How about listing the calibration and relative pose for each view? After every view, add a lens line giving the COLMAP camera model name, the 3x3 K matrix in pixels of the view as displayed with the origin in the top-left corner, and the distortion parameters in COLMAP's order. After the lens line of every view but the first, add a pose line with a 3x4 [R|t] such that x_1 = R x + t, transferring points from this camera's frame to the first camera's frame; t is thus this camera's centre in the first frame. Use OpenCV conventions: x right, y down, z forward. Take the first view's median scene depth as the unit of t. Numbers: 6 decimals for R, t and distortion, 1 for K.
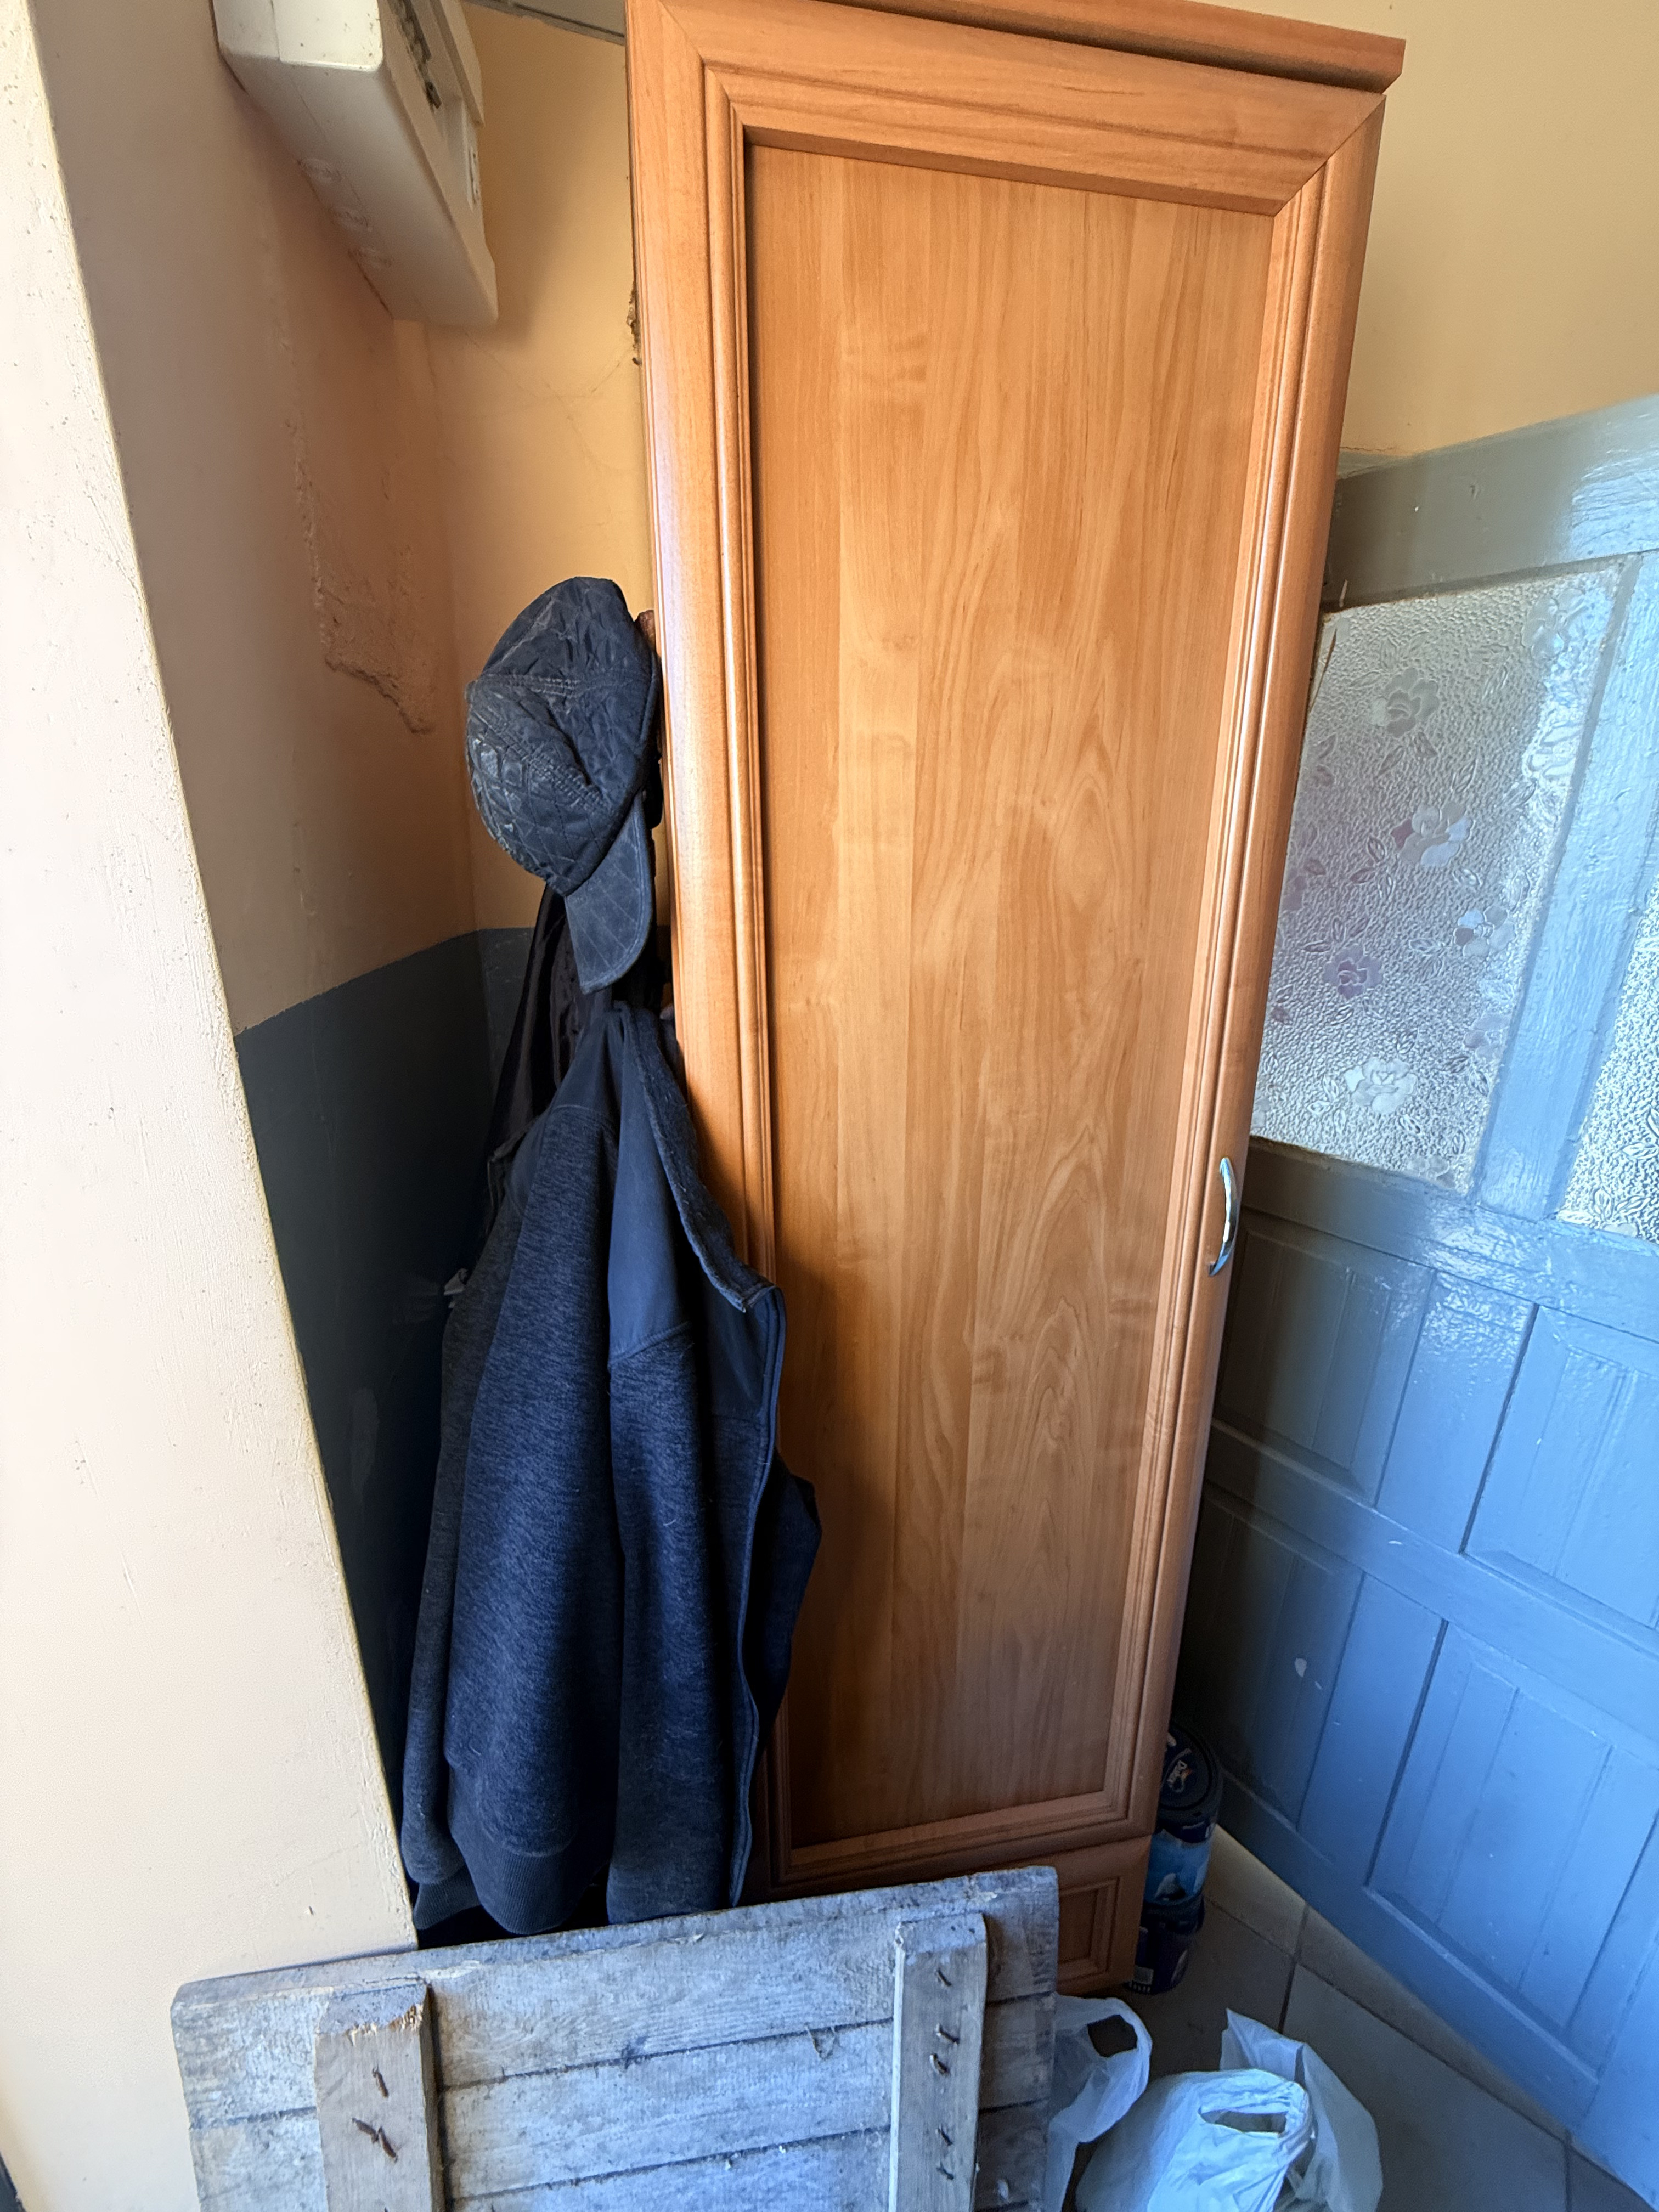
lens RADIAL K [[886.4, 0, 833.5], [0, 886.4, 1098.7], [0, 0, 1]] dist [-0.000114, 0.000736]
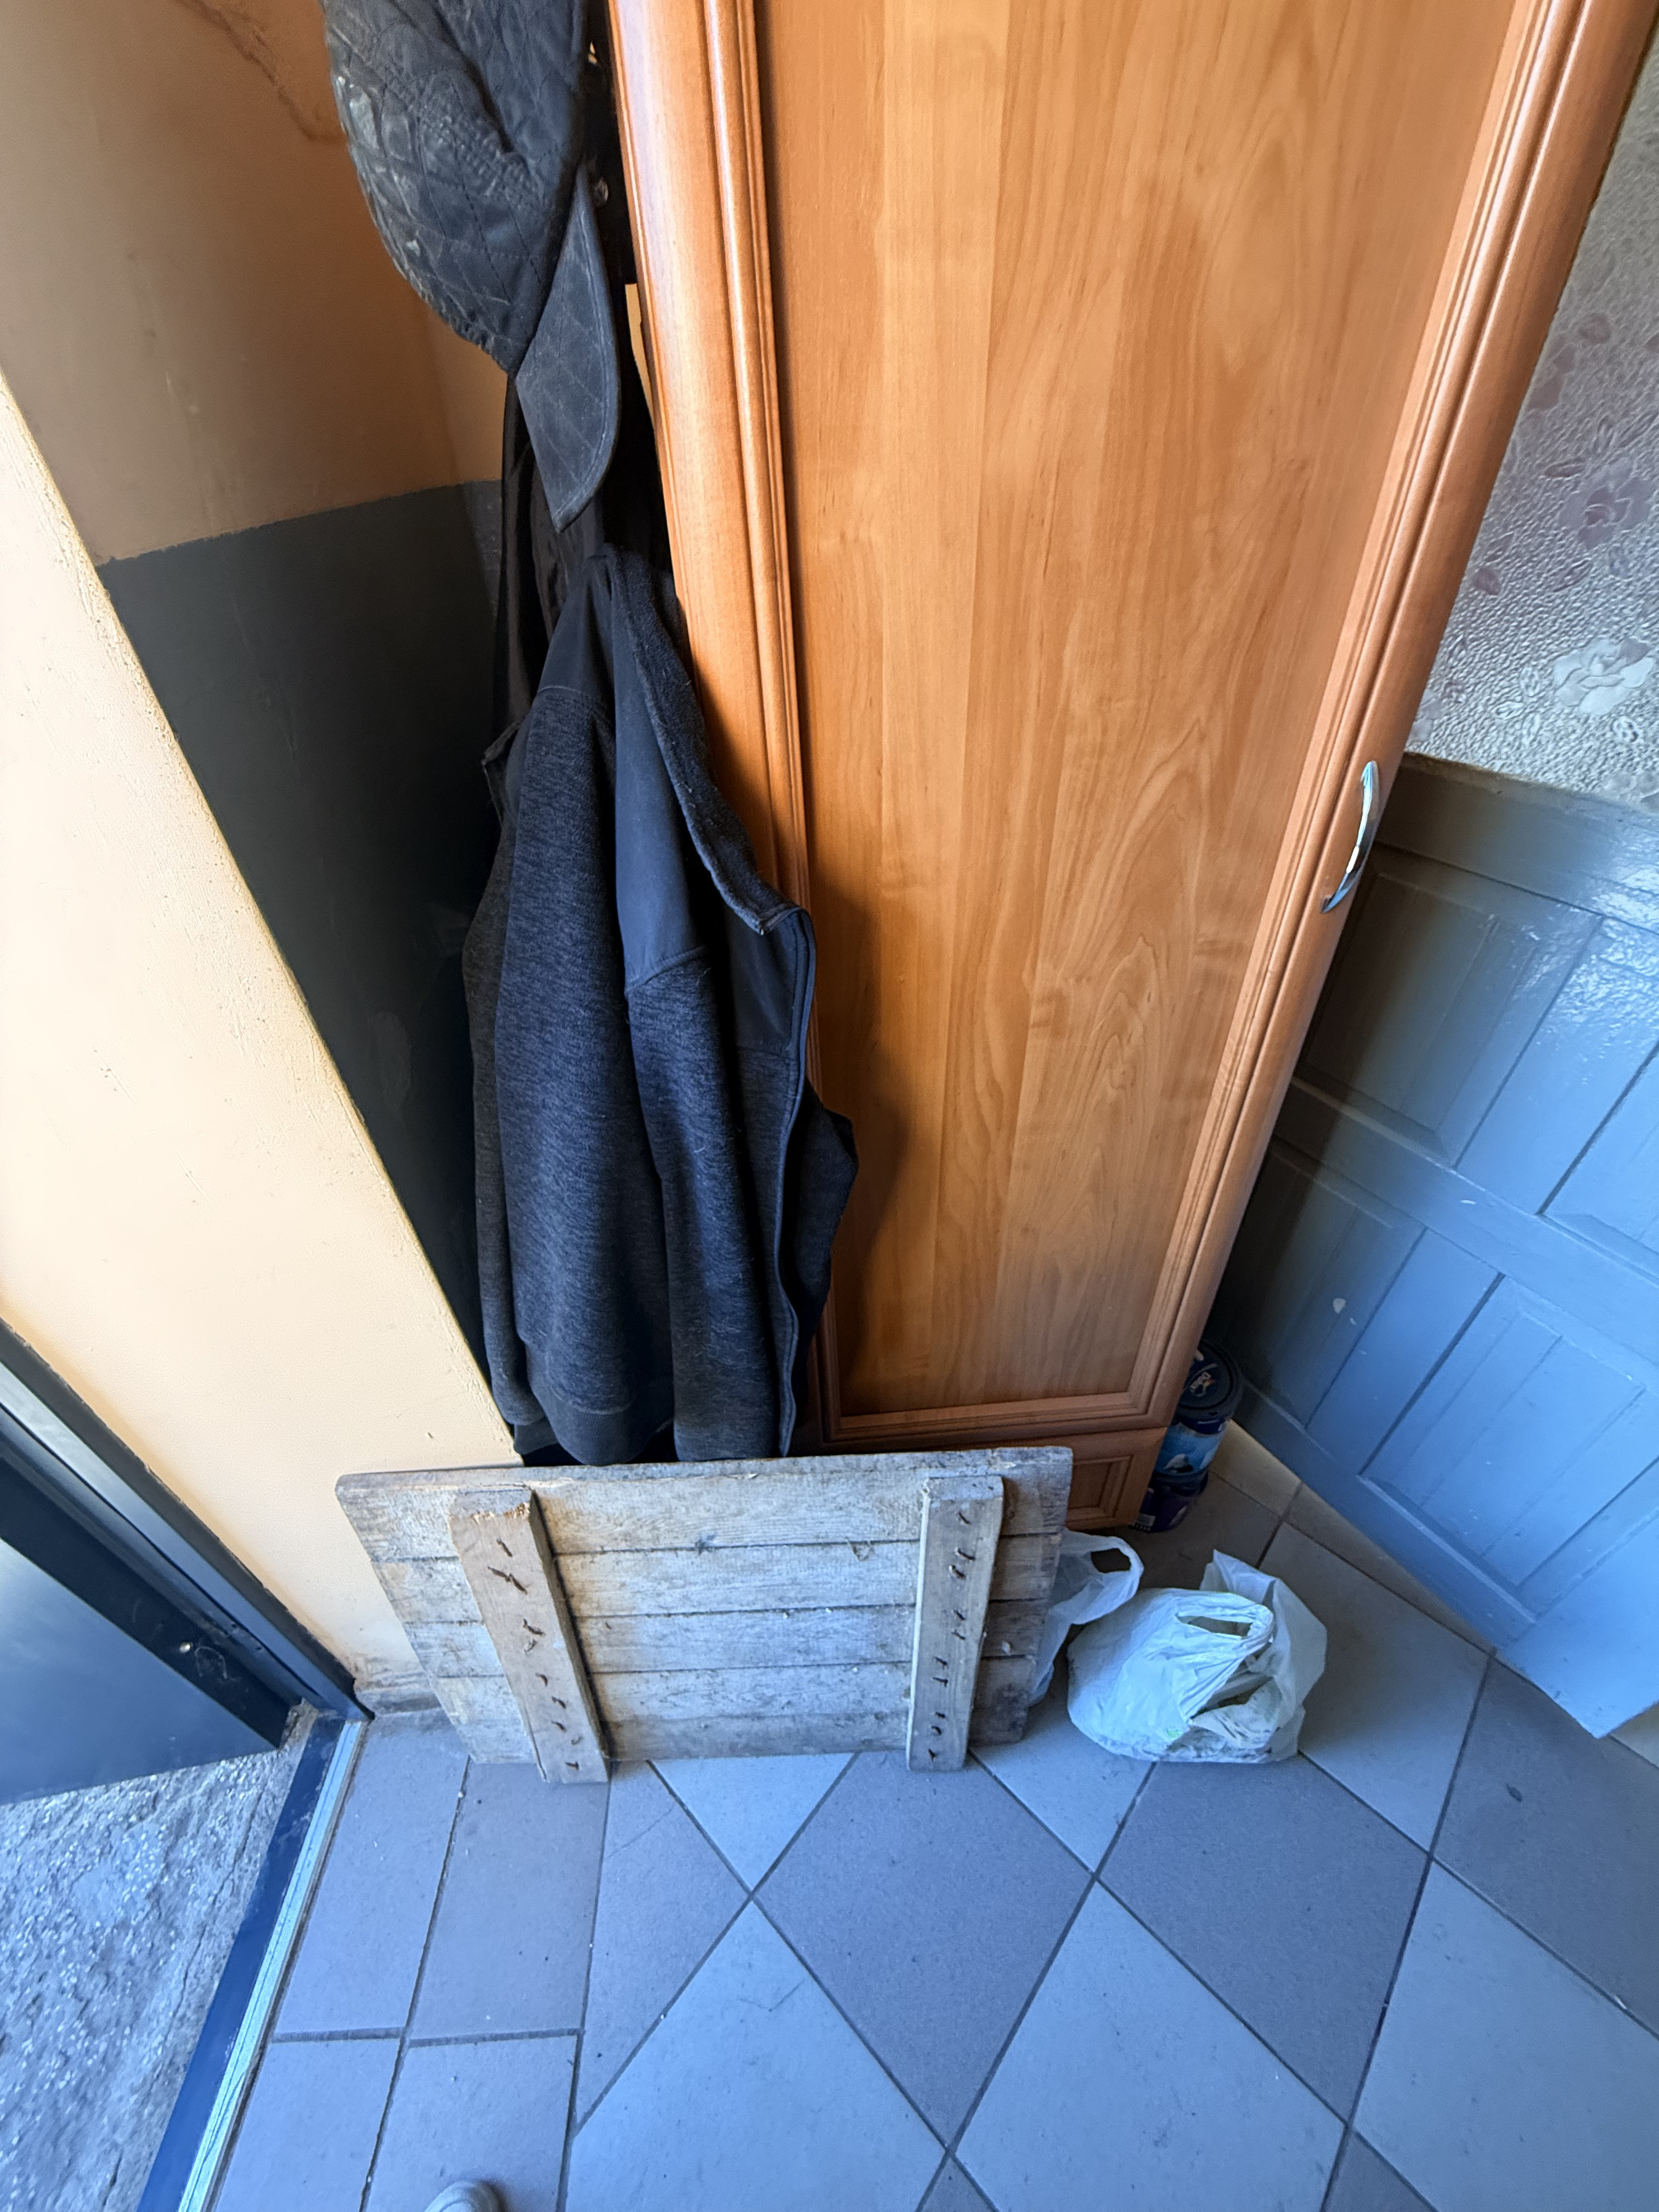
lens RADIAL K [[886.4, 0, 833.5], [0, 886.4, 1098.7], [0, 0, 1]] dist [-0.000114, 0.000736]
pose [[0.994965, 0.032405, -0.094840, 0.047918], [0.004217, 0.931915, 0.362653, 0.060583], [0.100134, -0.361227, 0.927086, 0.108260]]
